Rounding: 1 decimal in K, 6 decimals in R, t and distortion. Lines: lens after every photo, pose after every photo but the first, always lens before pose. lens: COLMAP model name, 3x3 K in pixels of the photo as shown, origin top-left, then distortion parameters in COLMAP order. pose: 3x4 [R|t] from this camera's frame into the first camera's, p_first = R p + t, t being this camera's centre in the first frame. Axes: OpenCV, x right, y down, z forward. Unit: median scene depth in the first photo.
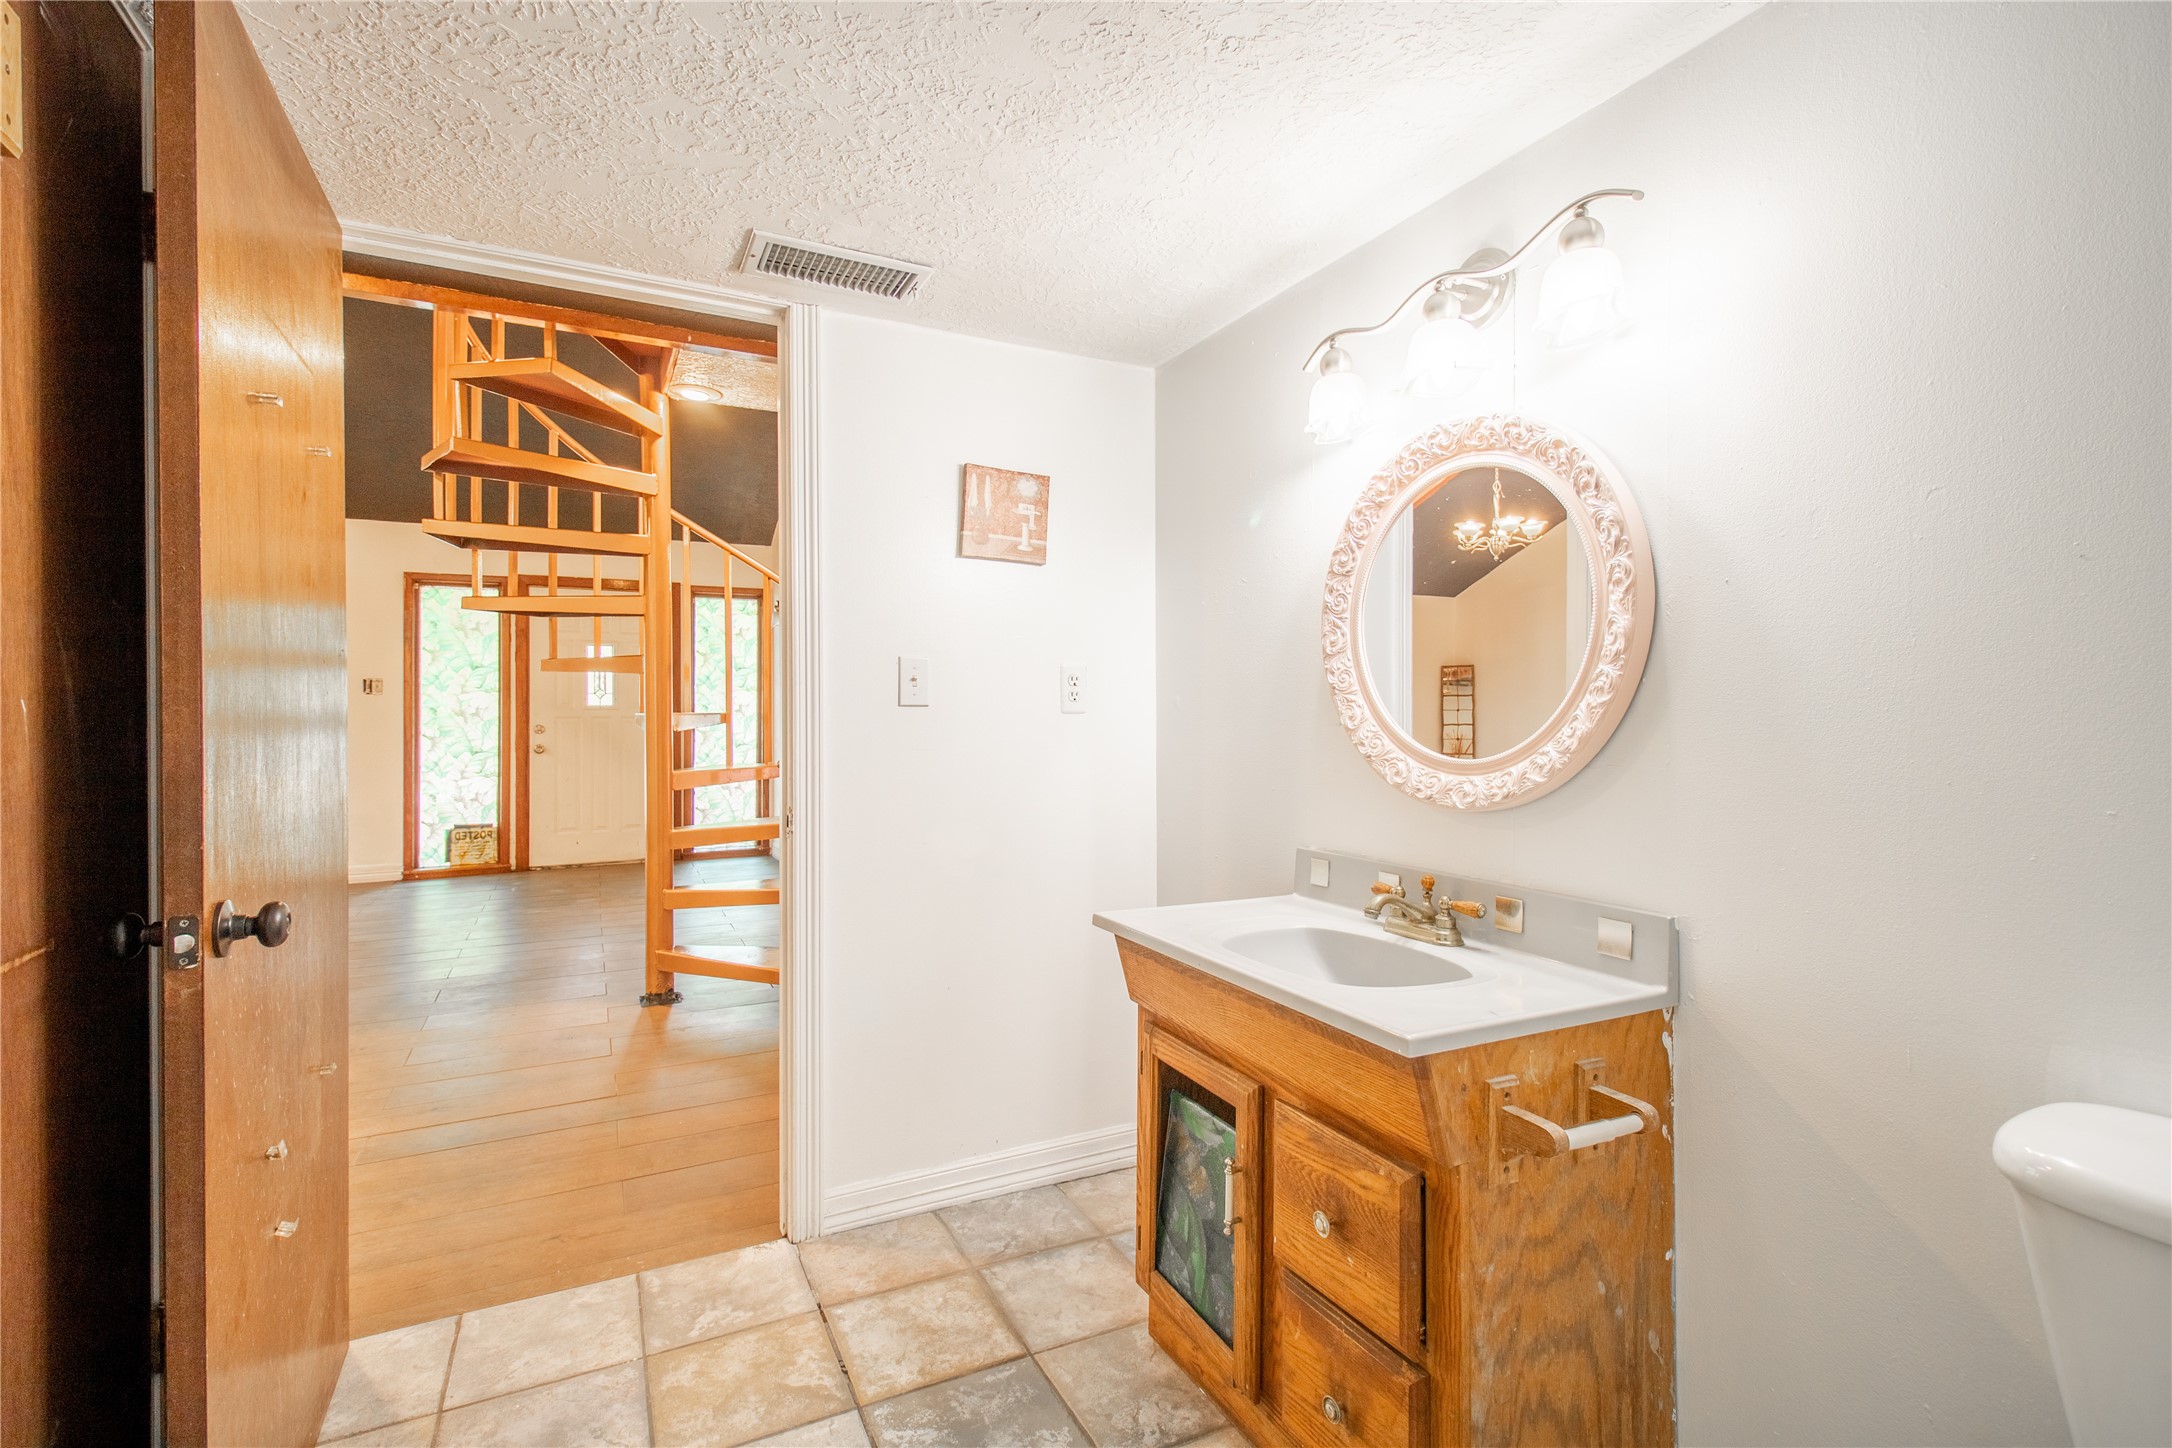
lens RADIAL K [[1012.5, 0, 1085.5], [0, 1012.5, 706.5], [0, 0, 1]] dist [-0.000241, -0.000184]
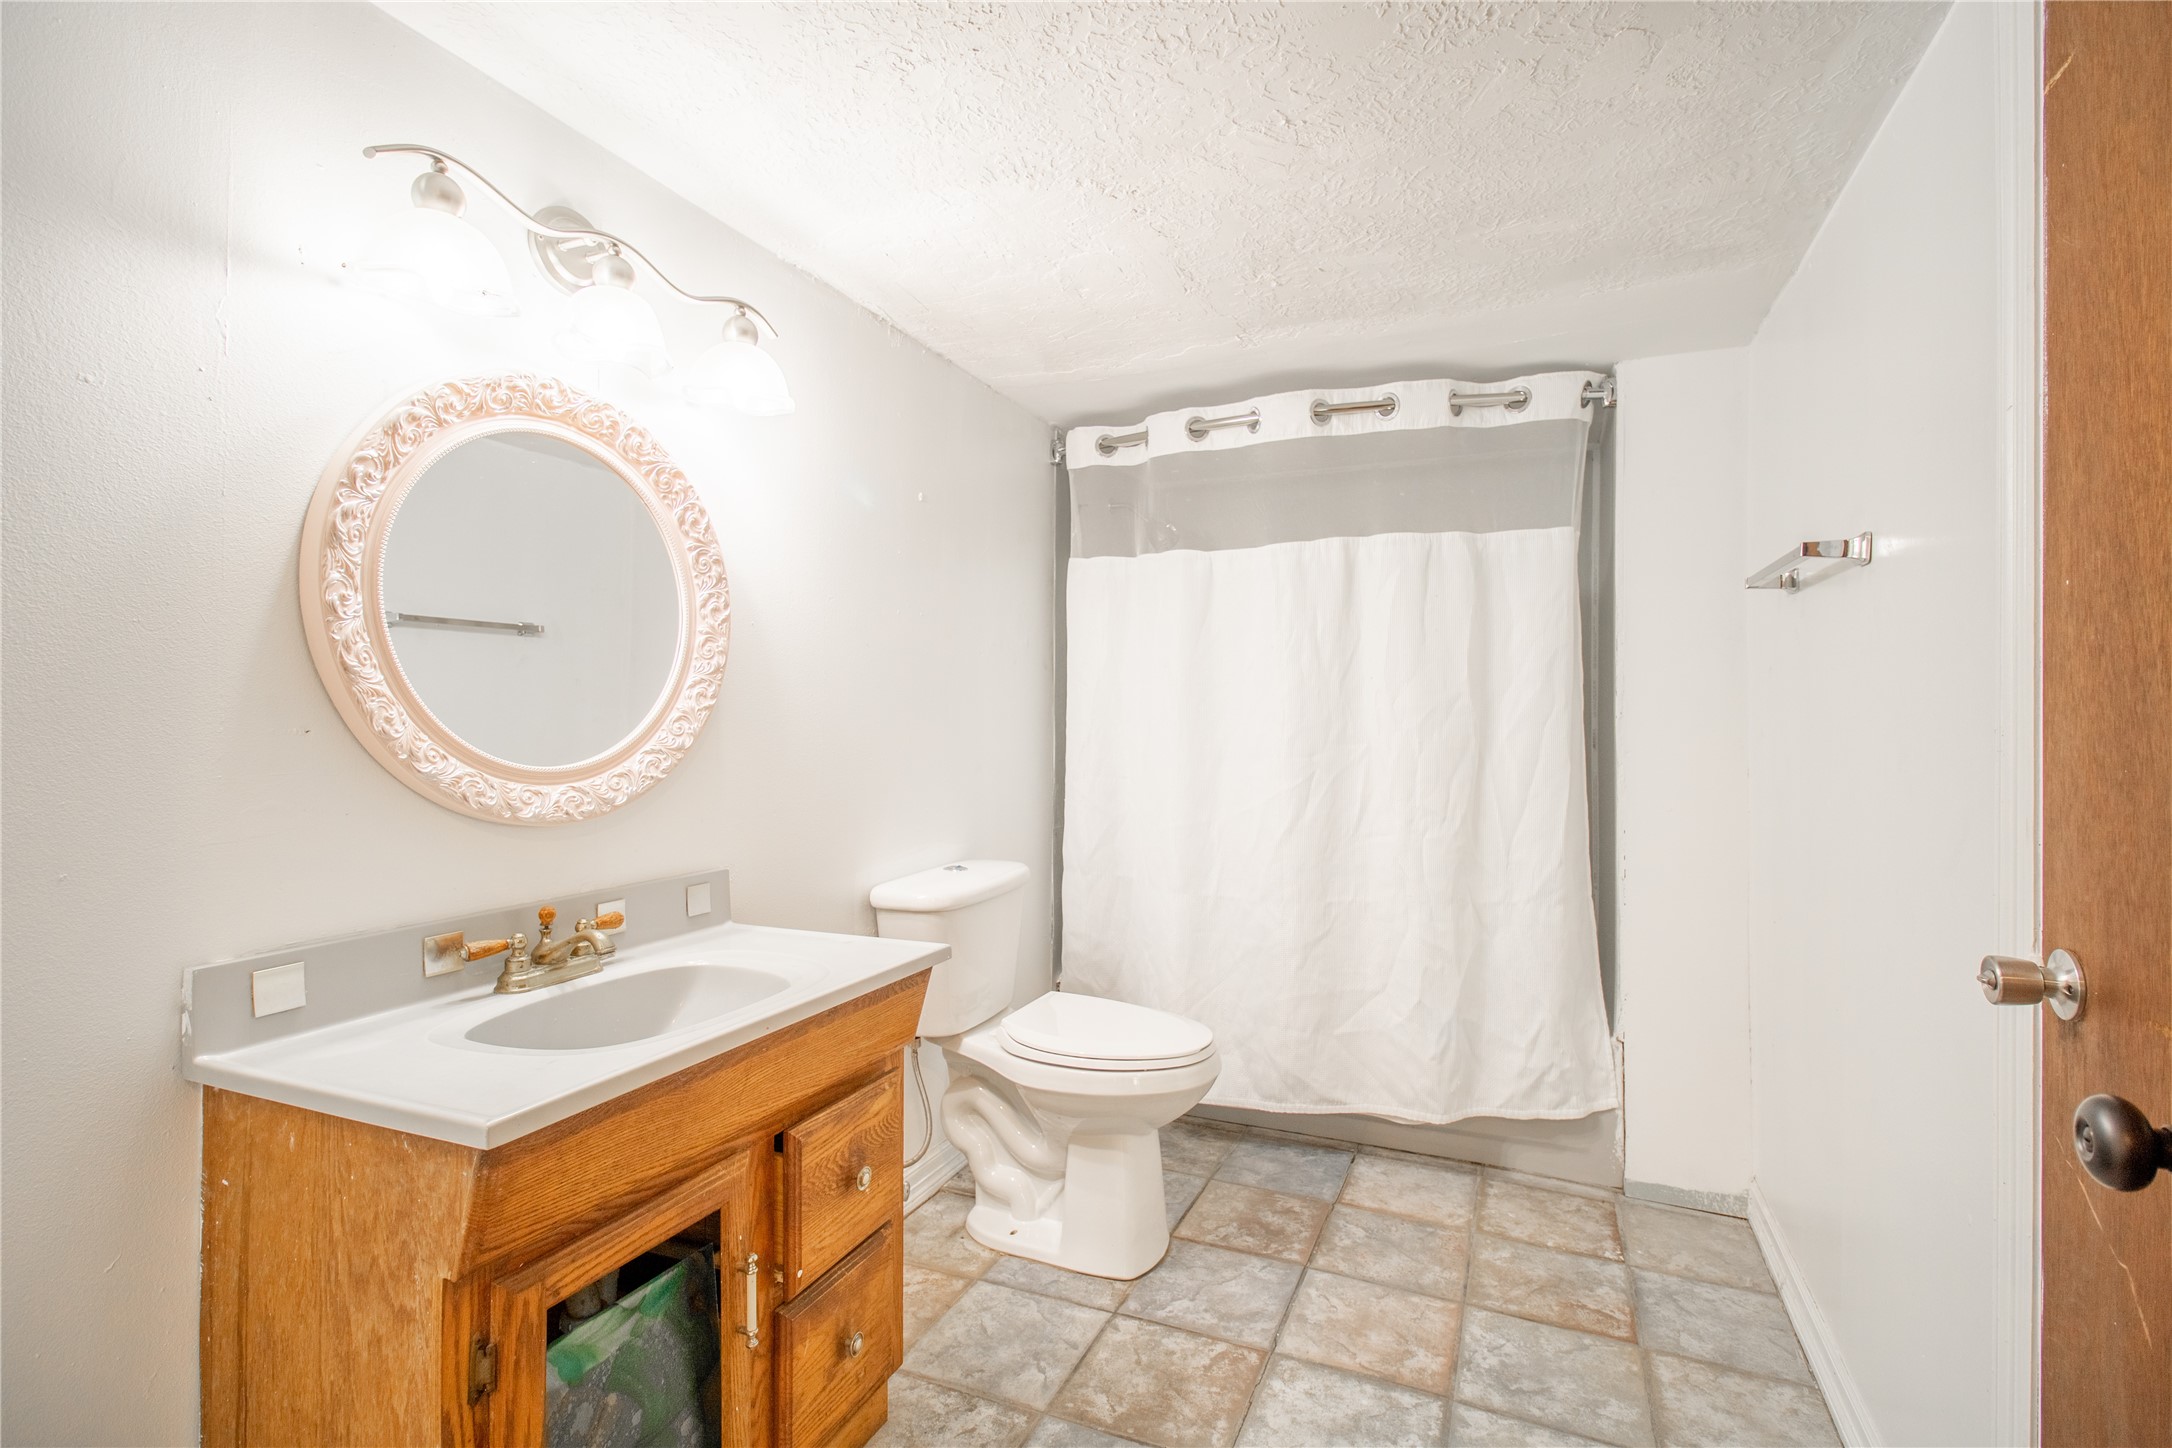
lens RADIAL K [[1012.5, 0, 1084.3], [0, 1012.5, 733.4], [0, 0, 1]] dist [-0.000241, -0.000184]
pose [[-0.648868, -0.007351, 0.760866, -0.705554], [-0.003607, 0.999972, 0.006584, 0.019070], [-0.760893, 0.001528, -0.648876, 1.432150]]
